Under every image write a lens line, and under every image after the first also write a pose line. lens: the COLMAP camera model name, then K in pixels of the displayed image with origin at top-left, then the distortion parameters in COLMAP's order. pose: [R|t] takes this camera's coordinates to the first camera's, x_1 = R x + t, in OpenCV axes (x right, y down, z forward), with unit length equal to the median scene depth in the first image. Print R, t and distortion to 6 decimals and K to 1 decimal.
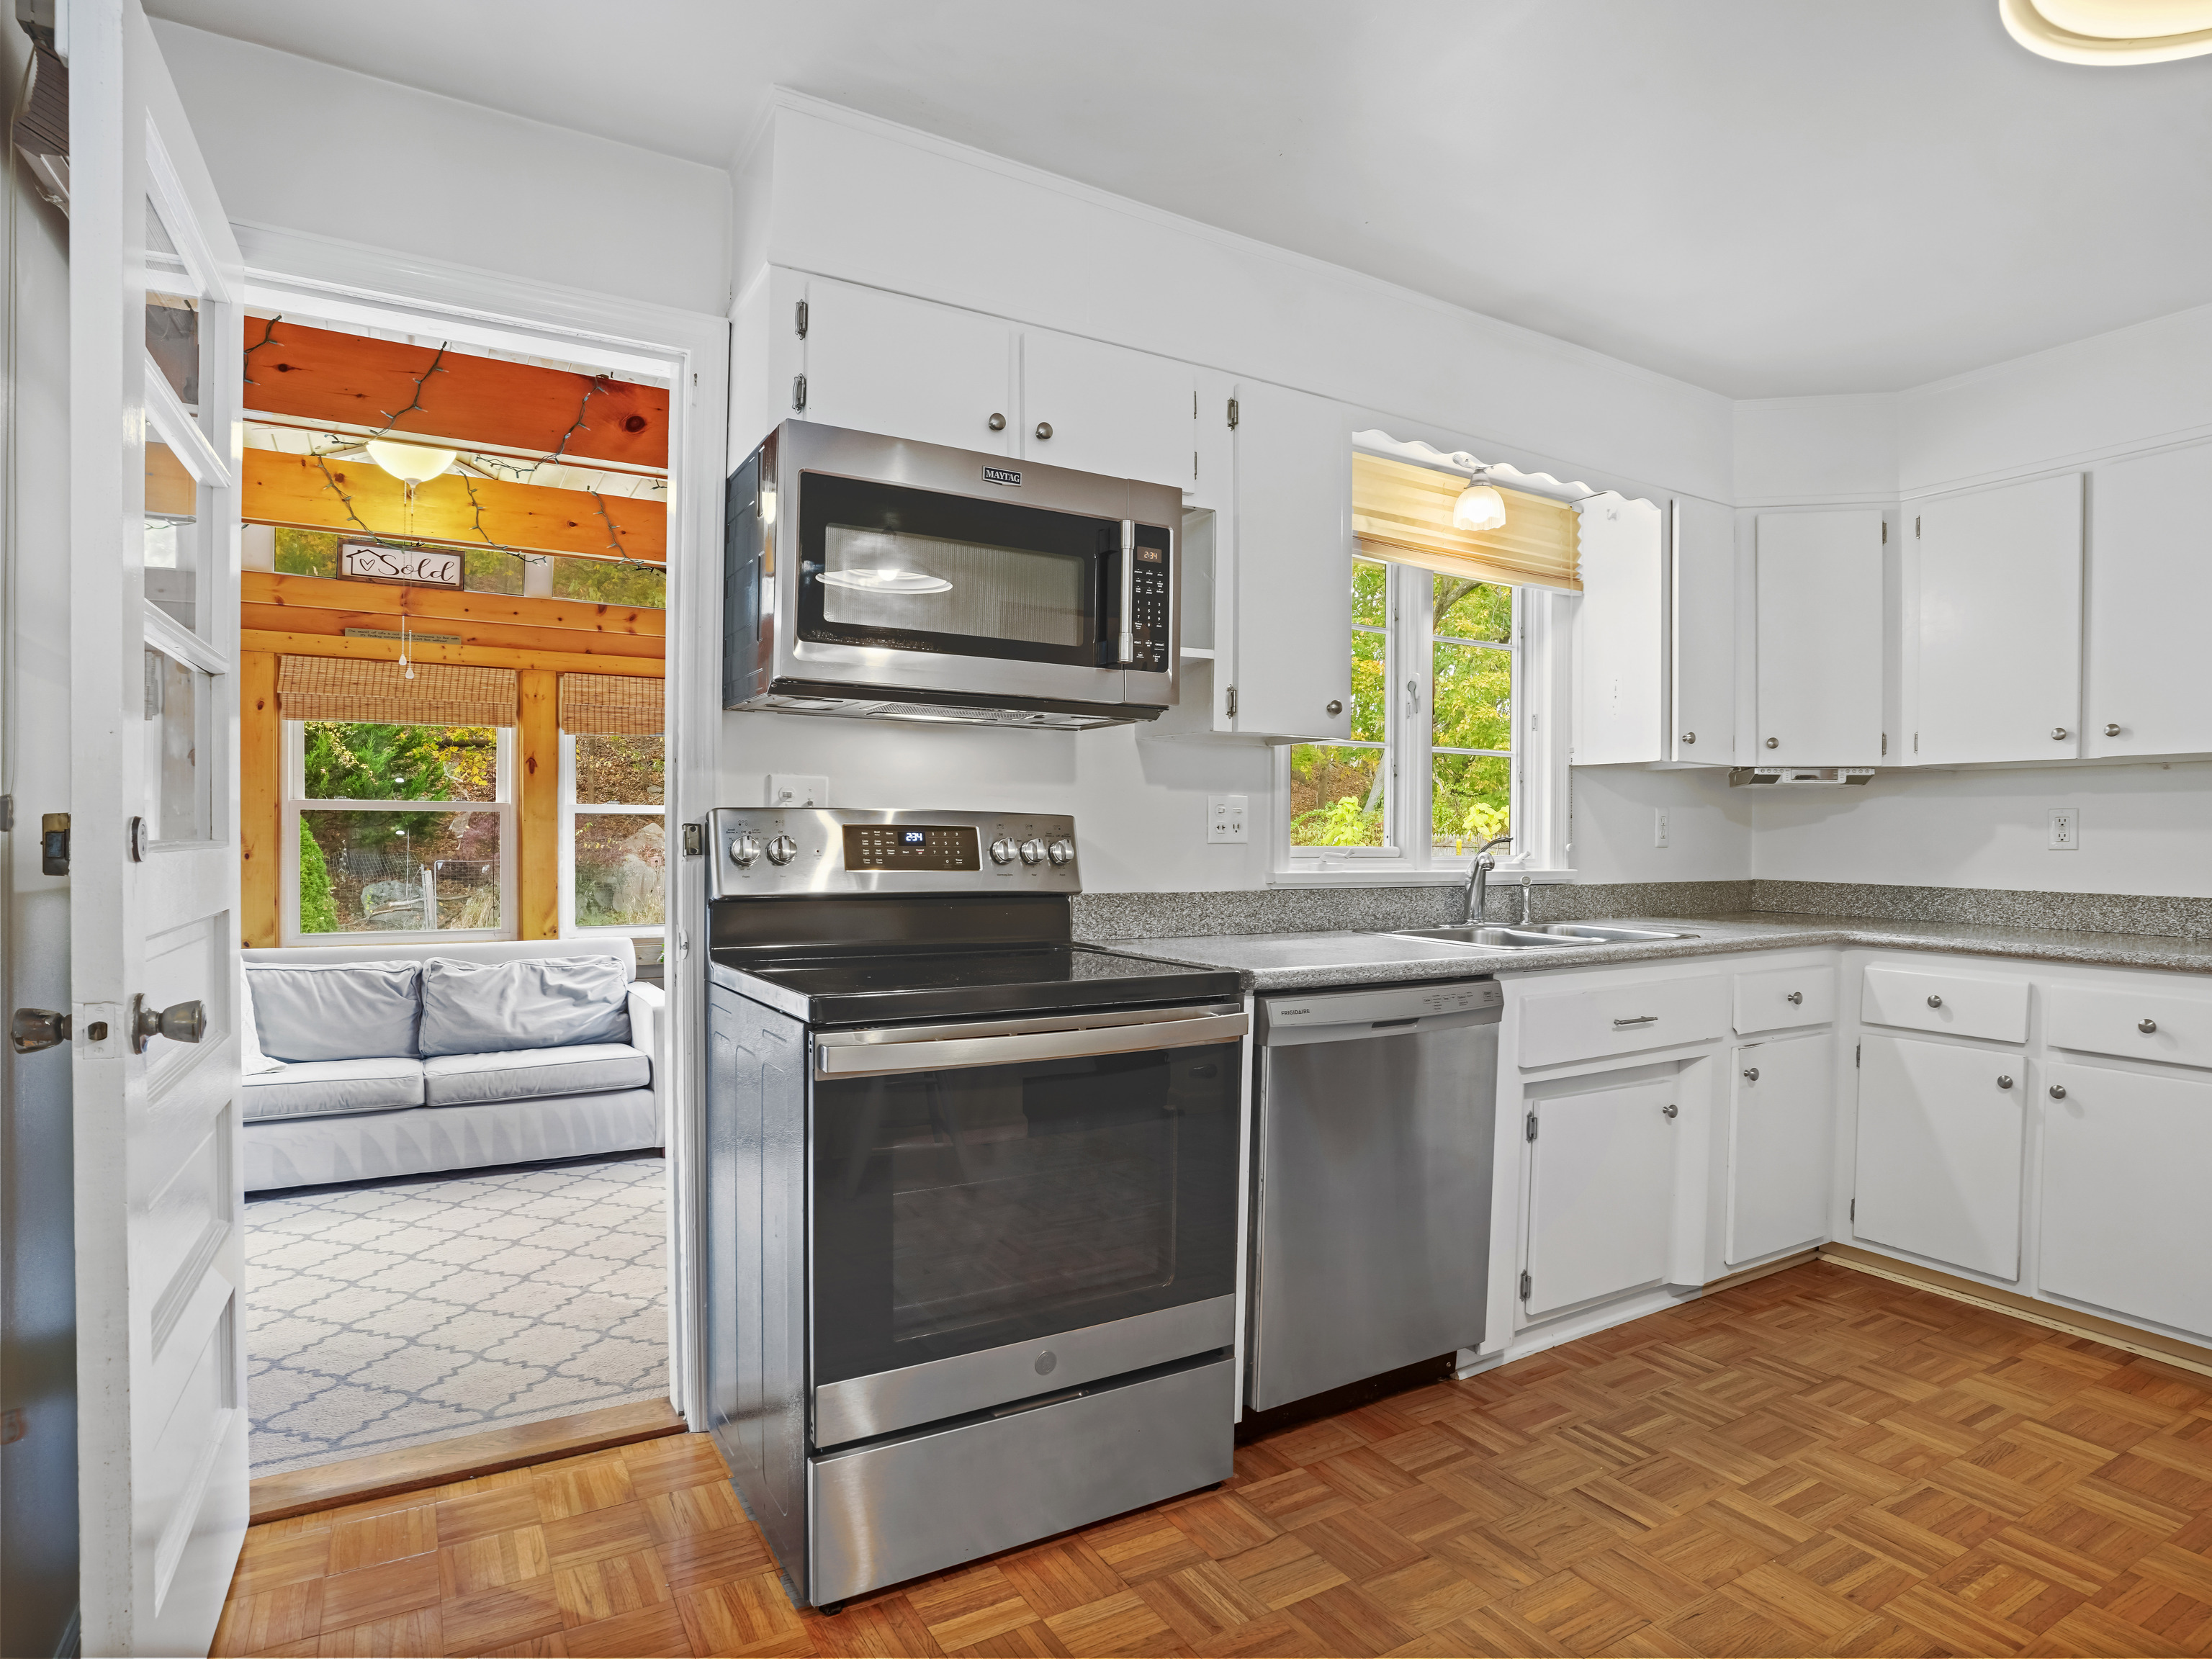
lens RADIAL K [[1217.1, 0, 1100.3], [0, 1217.1, 847.3], [0, 0, 1]] dist [-0.084202, 0.041861]
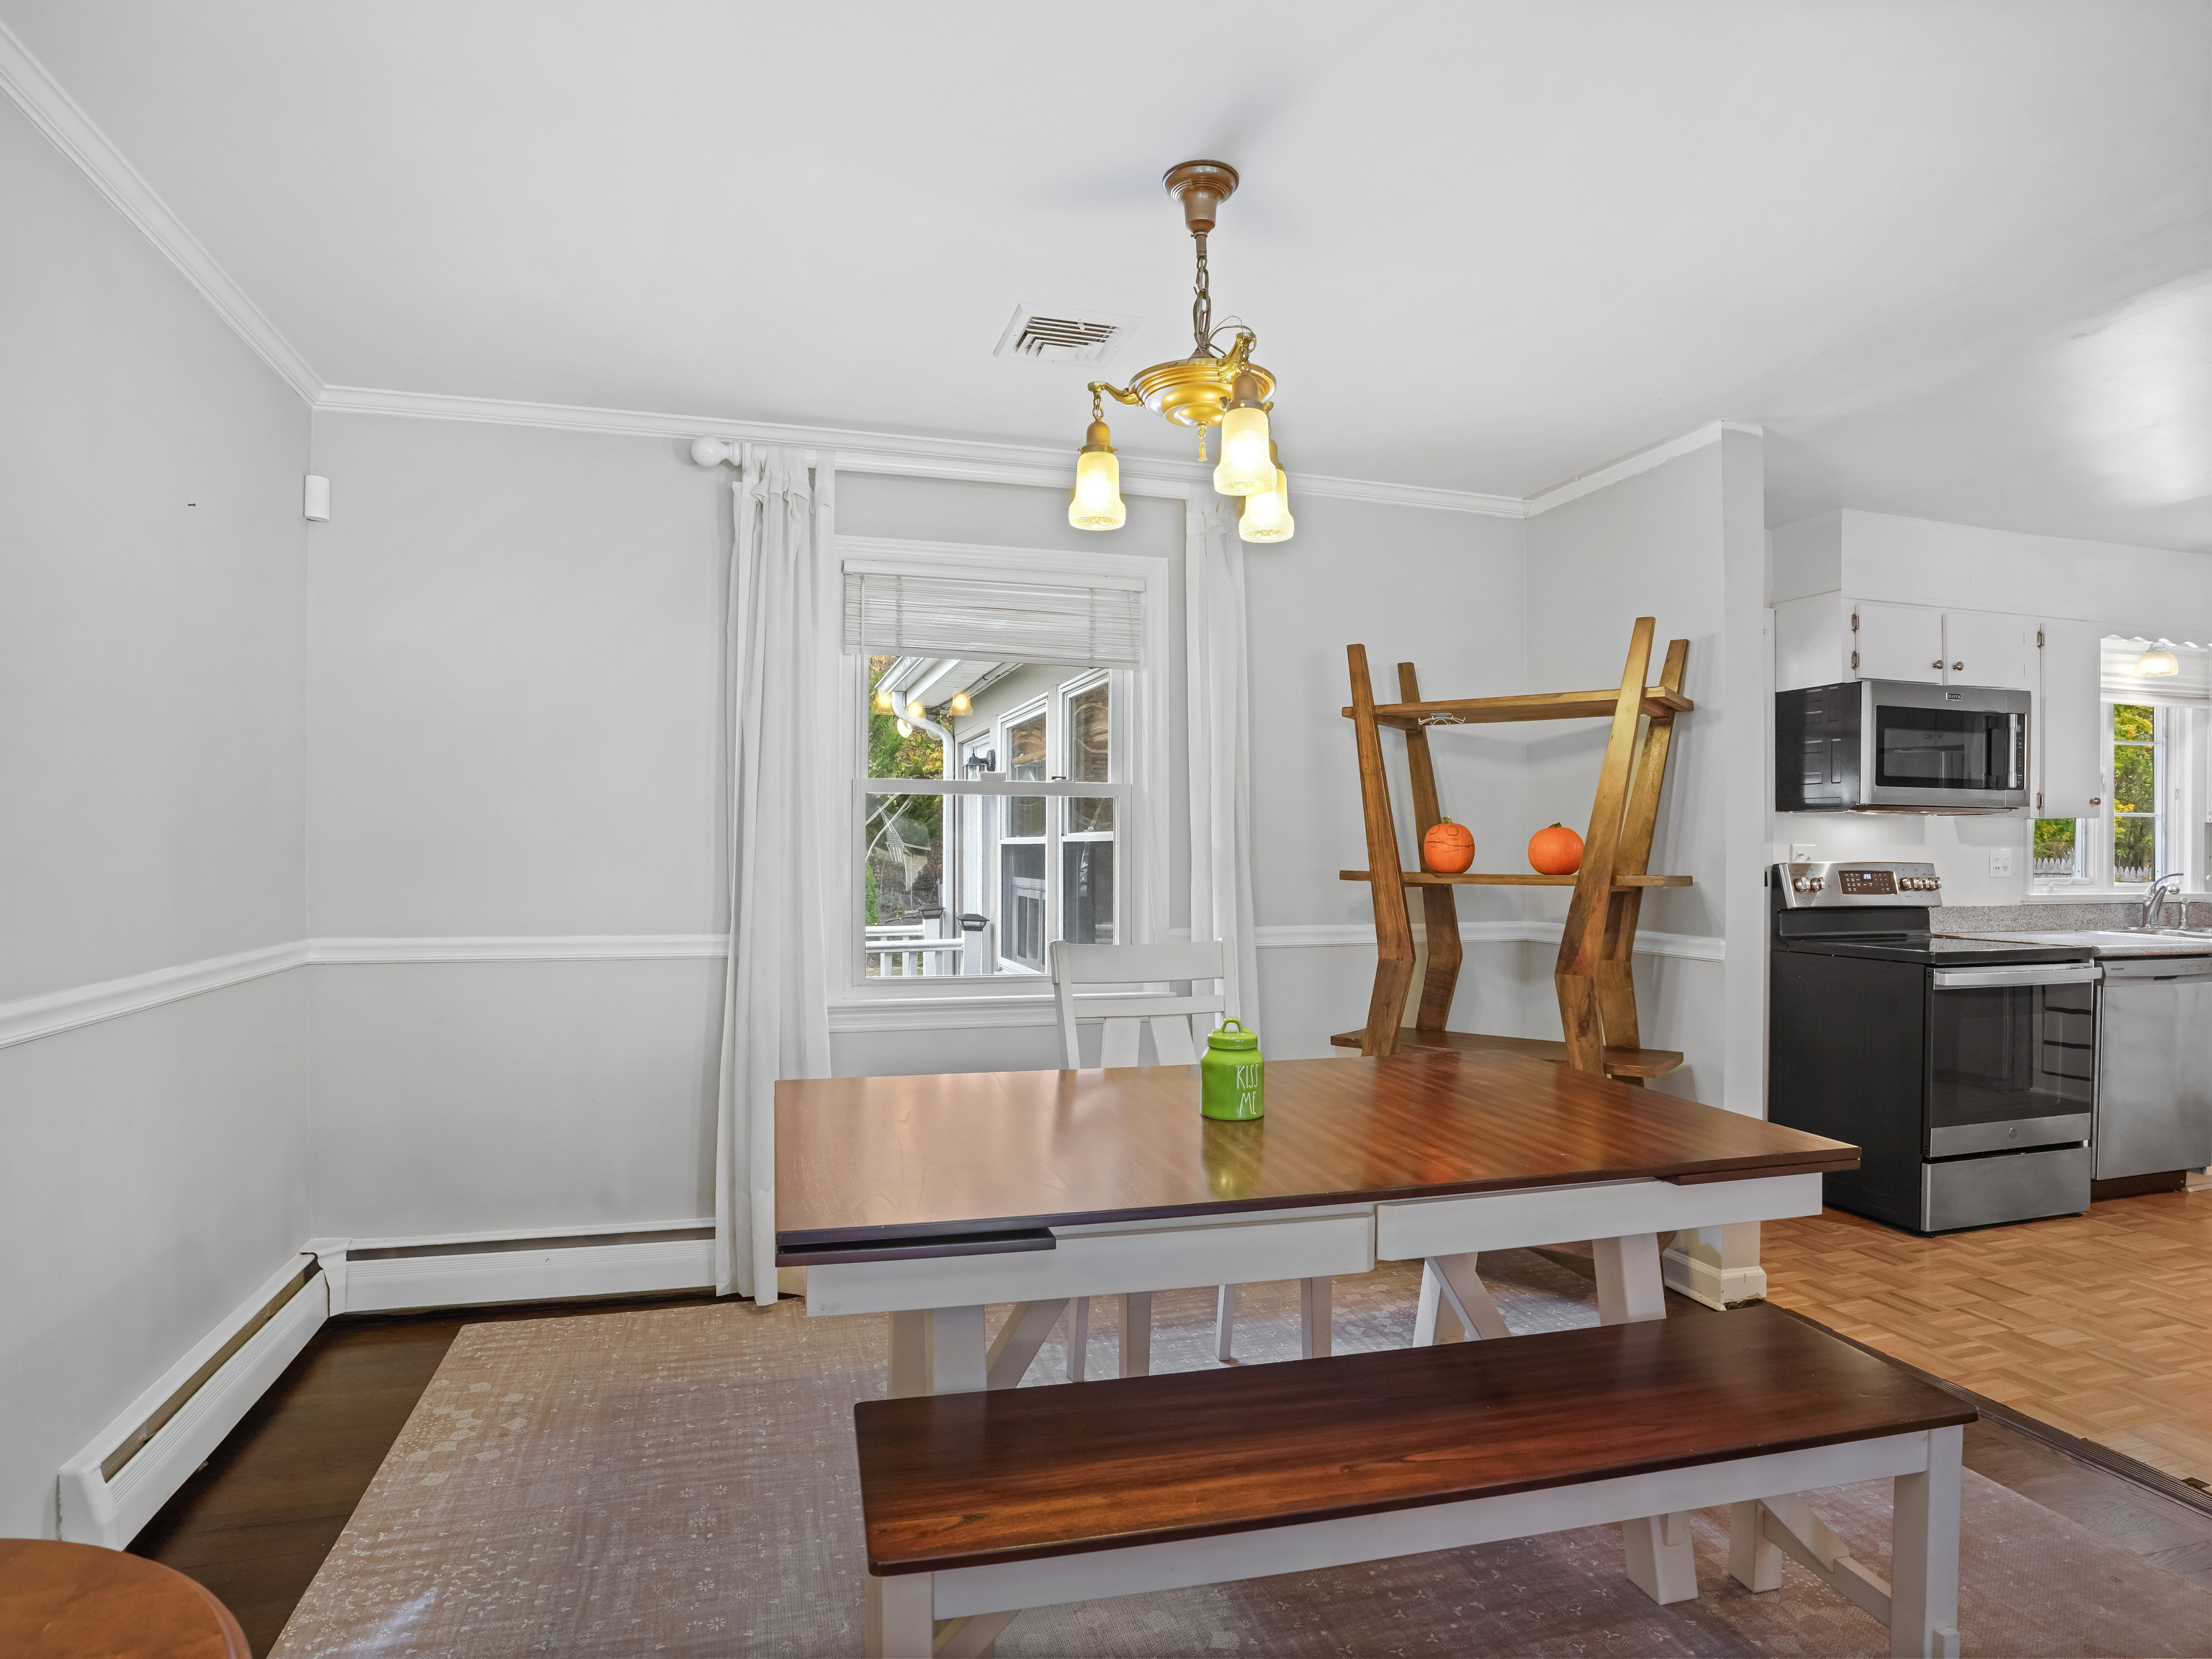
lens RADIAL K [[1221.7, 0, 1100.3], [0, 1221.7, 851.0], [0, 0, 1]] dist [-0.072613, 0.035812]
pose [[0.971461, -0.001205, -0.237198, -0.807299], [0.000707, 0.999997, -0.002185, -0.041763], [0.237200, 0.001955, 0.971459, -1.007214]]
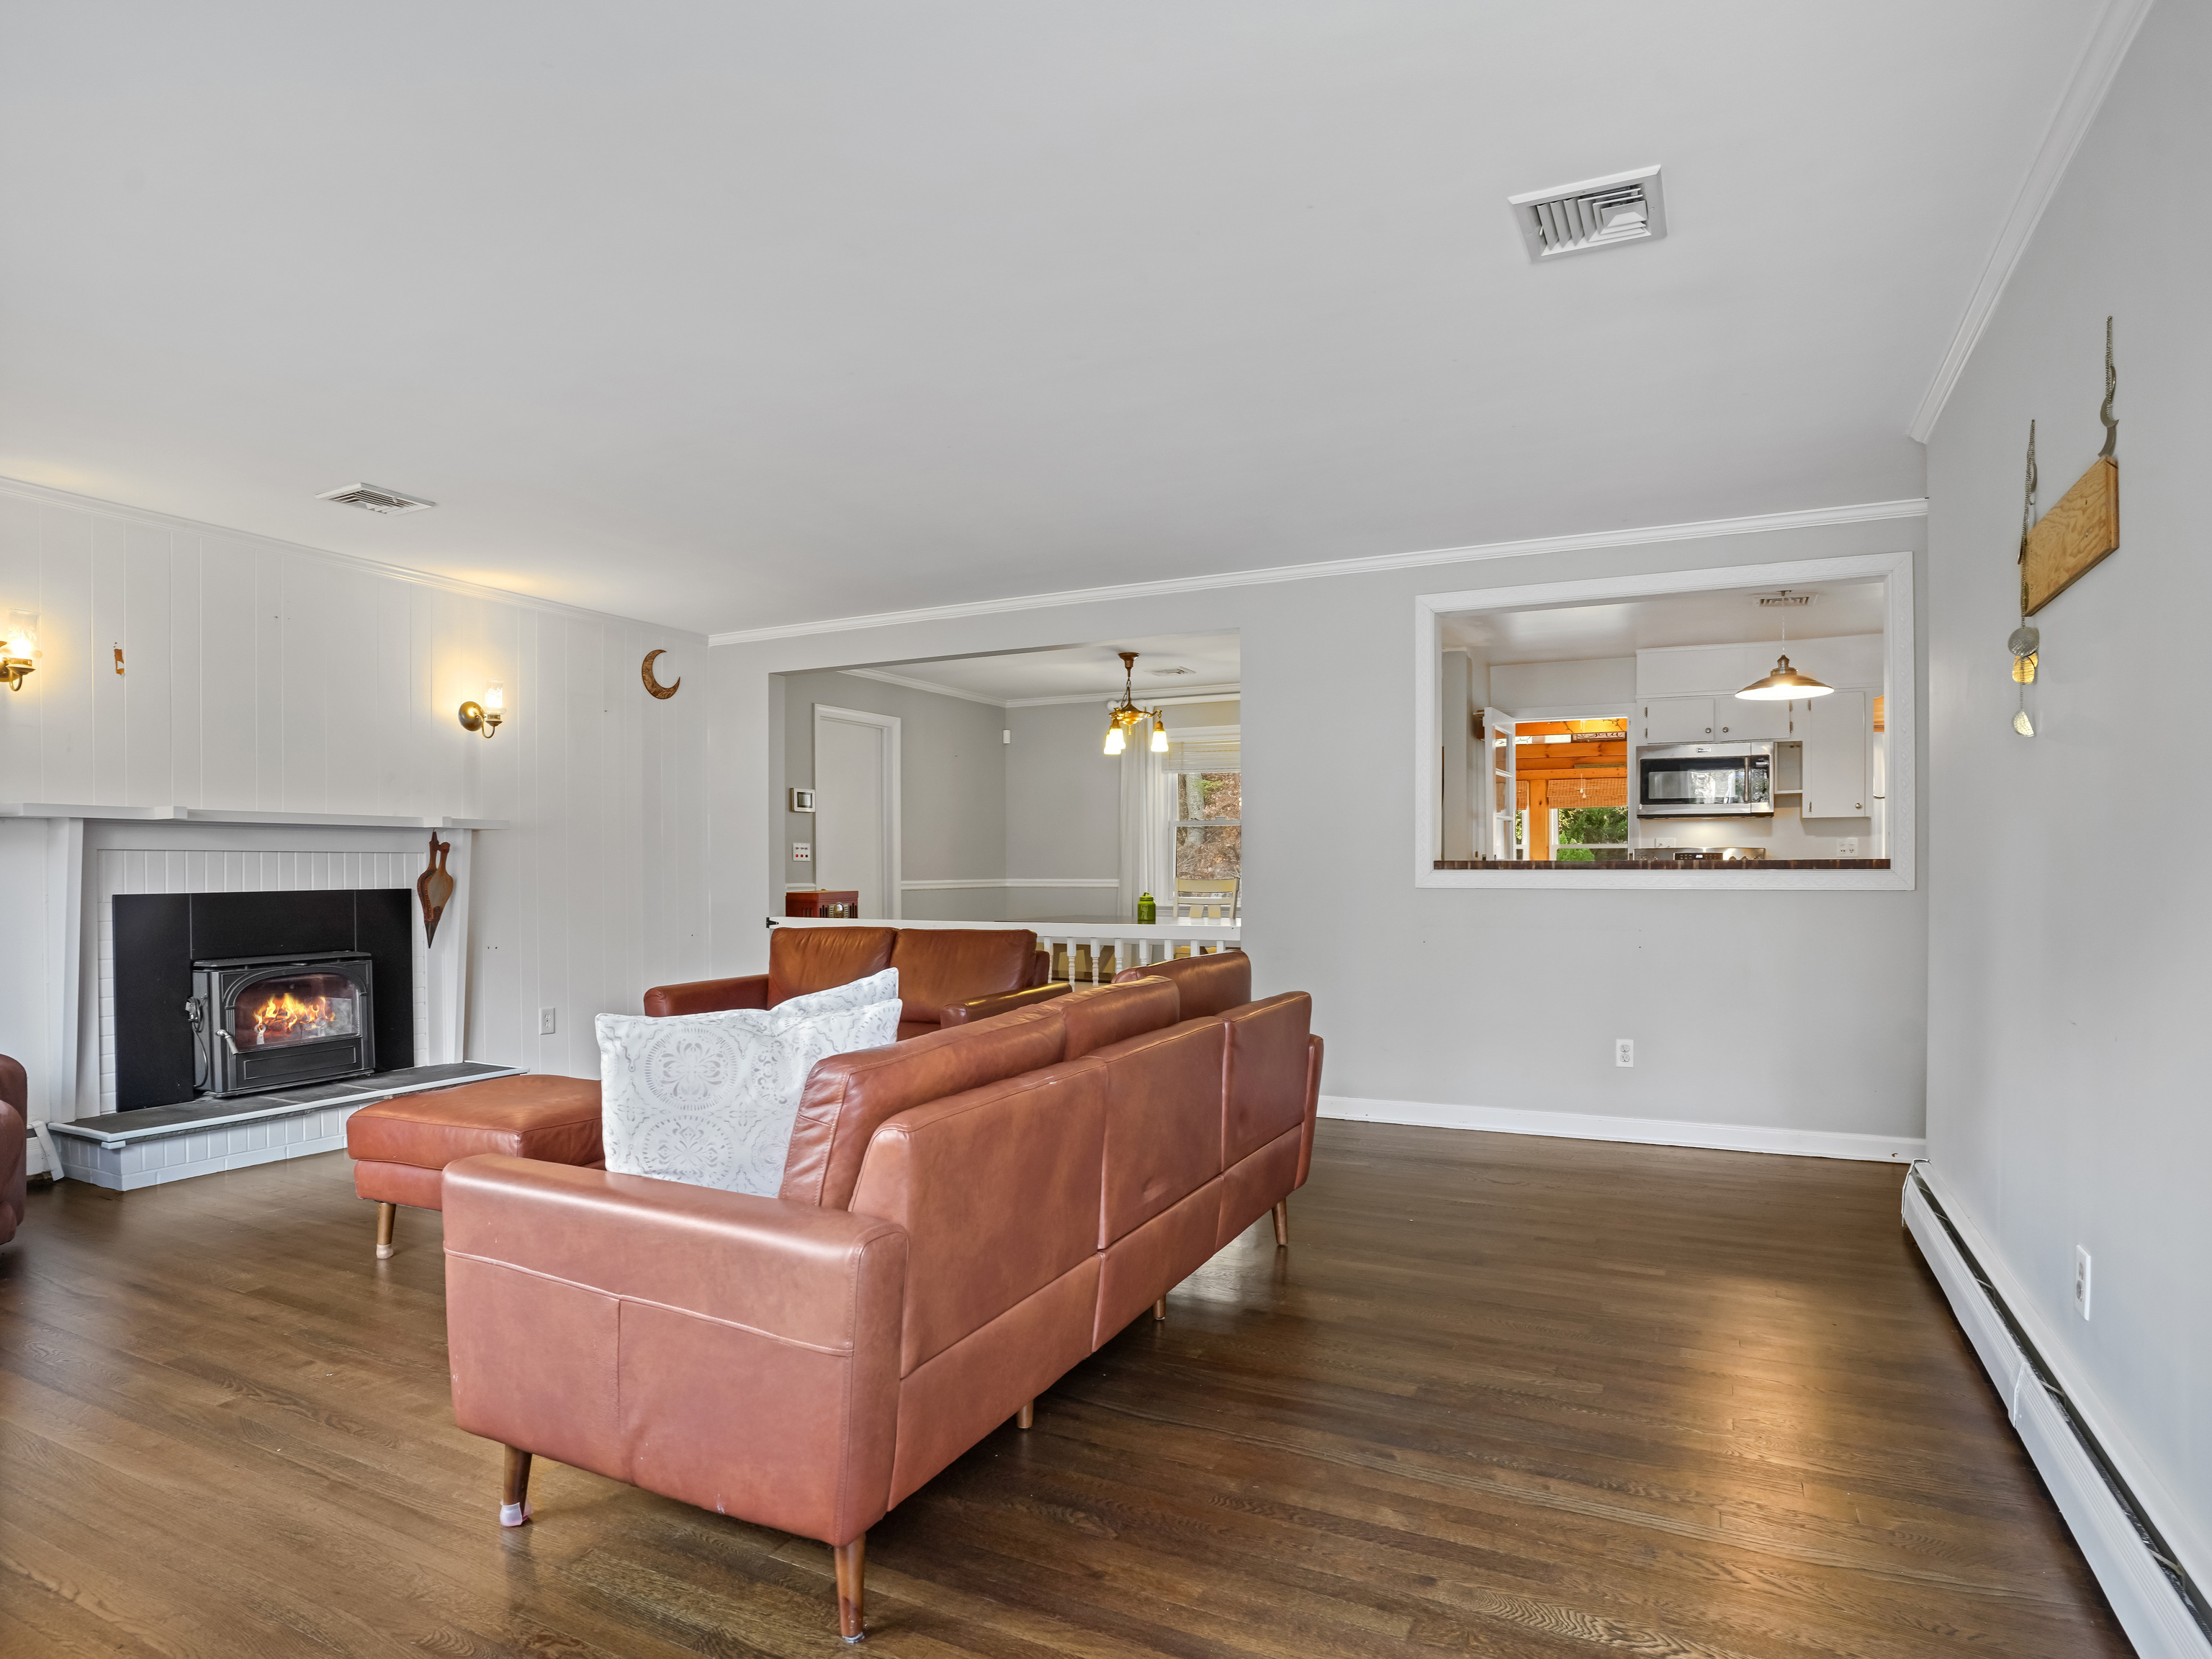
lens RADIAL K [[1238.8, 0, 1103.9], [0, 1238.8, 884.0], [0, 0, 1]] dist [-0.083293, 0.042334]
pose [[0.540404, 0.003810, -0.841397, 1.555415], [0.003132, 0.999974, 0.006539, 0.034348], [0.841400, -0.006169, 0.540378, -1.869530]]
